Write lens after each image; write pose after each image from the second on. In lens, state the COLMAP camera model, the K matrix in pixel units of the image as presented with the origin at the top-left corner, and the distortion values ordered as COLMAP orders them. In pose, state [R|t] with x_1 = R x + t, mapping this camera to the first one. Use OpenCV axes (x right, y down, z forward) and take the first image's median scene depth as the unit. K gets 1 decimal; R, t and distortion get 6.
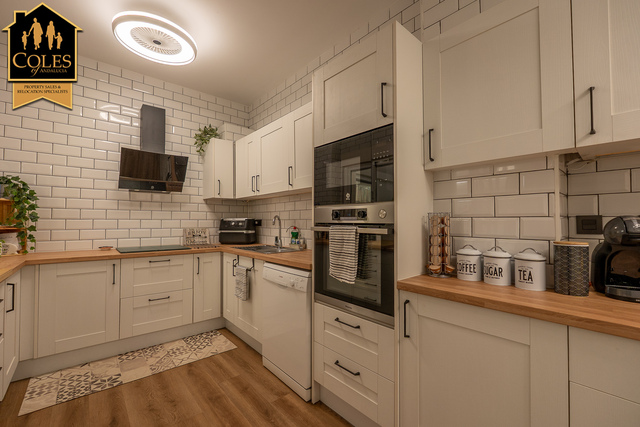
lens RADIAL K [[271.6, 0, 316.3], [0, 271.6, 213.2], [0, 0, 1]] dist [-0.006674, -0.000130]
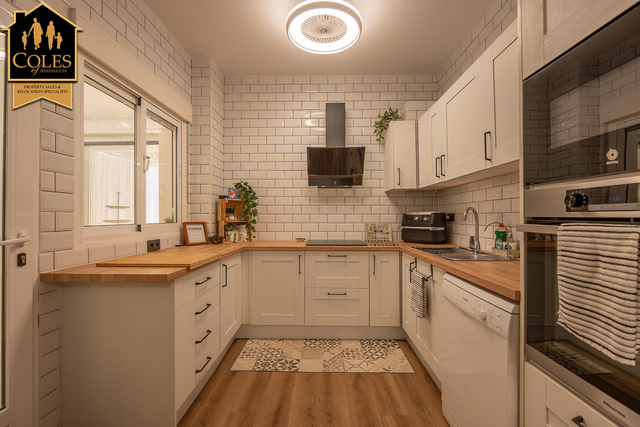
lens RADIAL K [[271.6, 0, 318.4], [0, 271.6, 214.7], [0, 0, 1]] dist [-0.006674, -0.000130]
pose [[0.748122, -0.005495, -0.663539, 0.032504], [0.021420, 0.999645, 0.015871, 0.009746], [0.663216, -0.026086, 0.747973, 0.235403]]
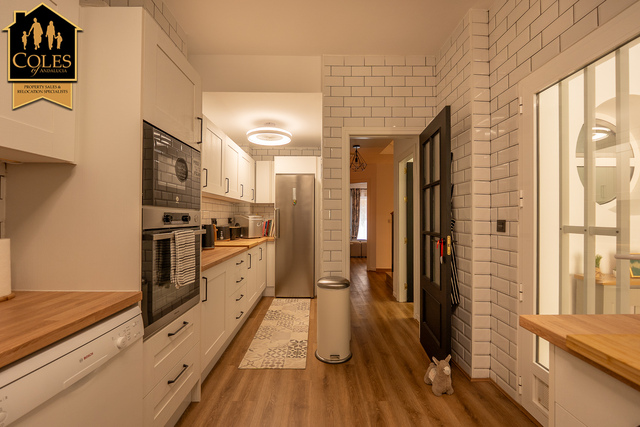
lens RADIAL K [[271.6, 0, 299.6], [0, 271.6, 226.0], [0, 0, 1]] dist [-0.006674, -0.000130]
pose [[0.666111, 0.002972, 0.745846, -1.459036], [-0.023898, 0.999564, 0.017360, 0.027226], [-0.745469, -0.029388, 0.665892, 0.112116]]
